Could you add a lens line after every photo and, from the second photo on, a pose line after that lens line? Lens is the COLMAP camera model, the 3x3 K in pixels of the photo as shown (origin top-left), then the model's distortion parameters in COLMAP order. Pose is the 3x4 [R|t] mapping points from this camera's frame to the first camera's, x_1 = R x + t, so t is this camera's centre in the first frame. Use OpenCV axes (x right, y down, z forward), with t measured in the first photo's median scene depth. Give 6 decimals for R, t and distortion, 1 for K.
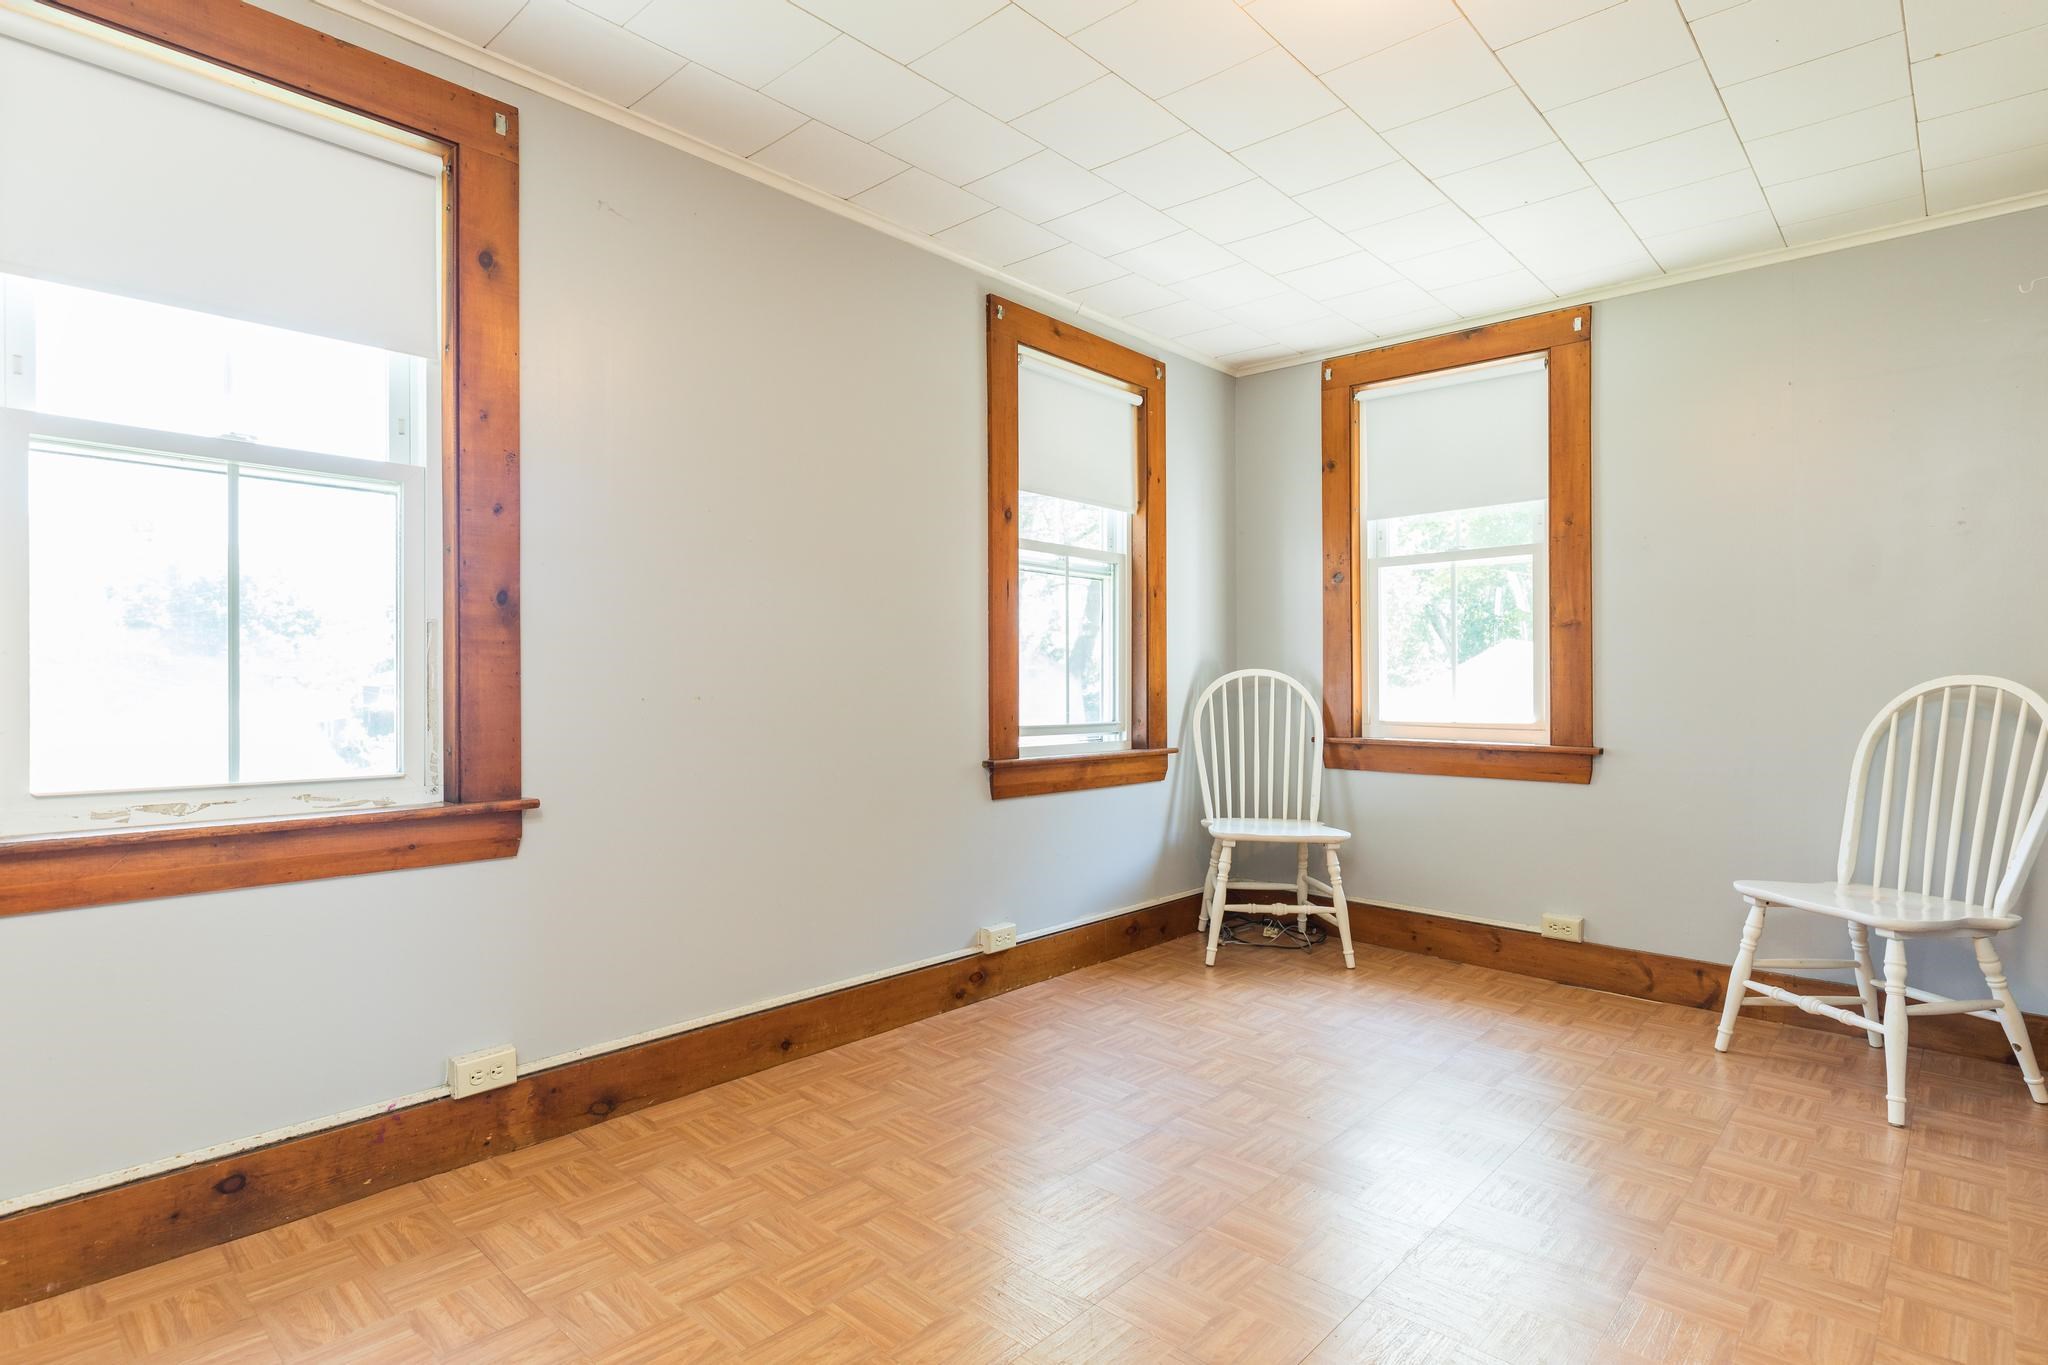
lens RADIAL K [[1086.0, 0, 1020.9], [0, 1086.0, 686.2], [0, 0, 1]] dist [0.005988, -0.001094]
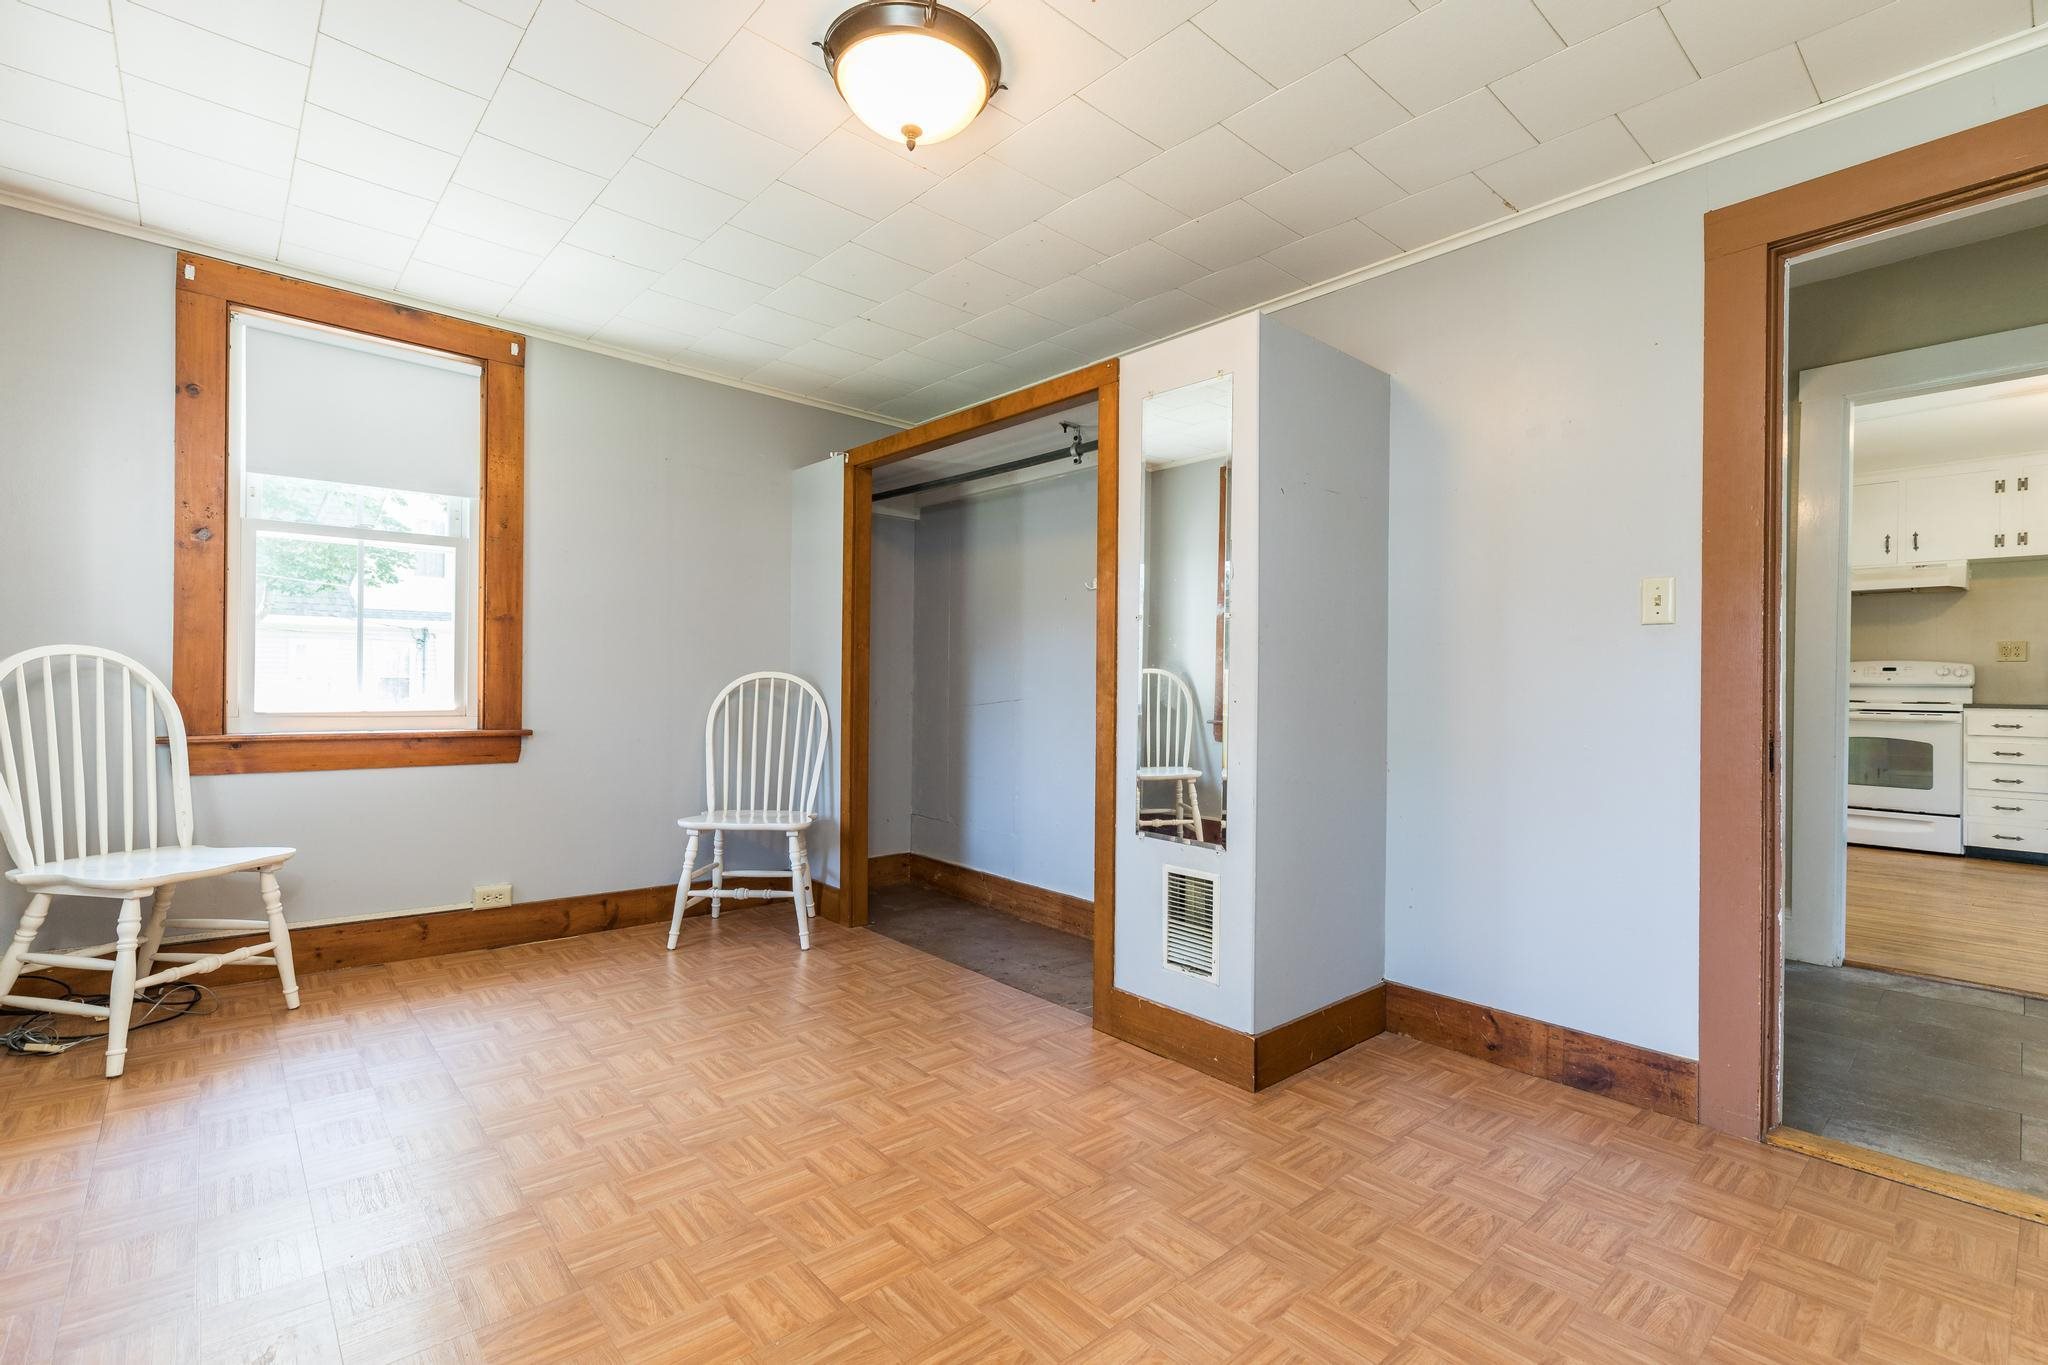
lens RADIAL K [[927.9, 0, 1013.2], [0, 927.9, 674.1], [0, 0, 1]] dist [0.002666, -0.000115]
pose [[0.077677, 0.012558, 0.996899, -0.389649], [-0.011067, 0.999870, -0.011733, 0.004307], [-0.996917, -0.010122, 0.077806, 0.413712]]
